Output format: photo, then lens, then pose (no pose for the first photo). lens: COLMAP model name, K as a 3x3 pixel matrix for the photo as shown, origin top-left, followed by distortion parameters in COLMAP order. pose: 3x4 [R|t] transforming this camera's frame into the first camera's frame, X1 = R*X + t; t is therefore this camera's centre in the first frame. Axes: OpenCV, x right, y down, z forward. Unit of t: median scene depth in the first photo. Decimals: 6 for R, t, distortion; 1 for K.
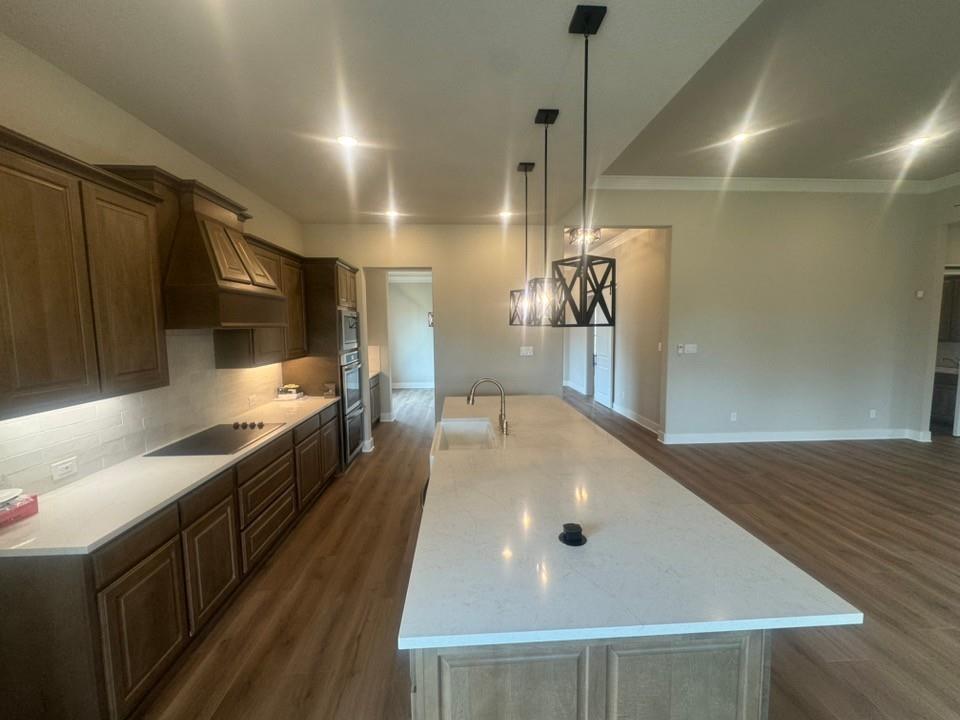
lens RADIAL K [[390.5, 0, 480.0], [0, 390.5, 360.0], [0, 0, 1]] dist [-0.002683, -0.000141]
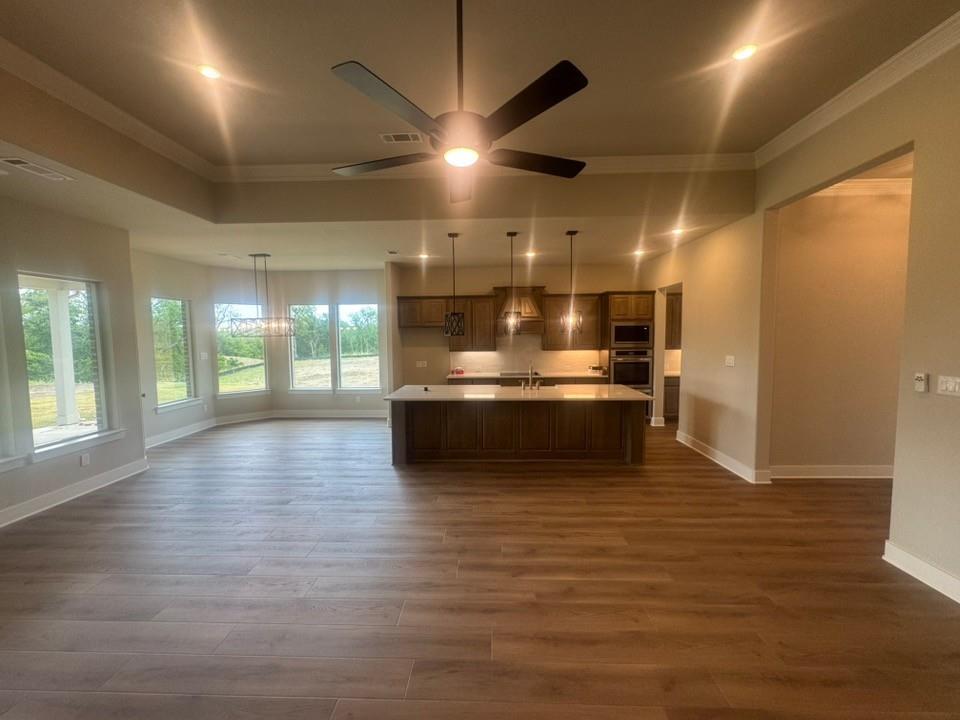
lens RADIAL K [[390.5, 0, 480.0], [0, 390.5, 360.0], [0, 0, 1]] dist [-0.002683, -0.000141]
pose [[-0.091203, 0.084317, -0.992256, 1.646159], [-0.079572, 0.992606, 0.091660, -0.097775], [0.992648, 0.087316, -0.083819, 0.751760]]
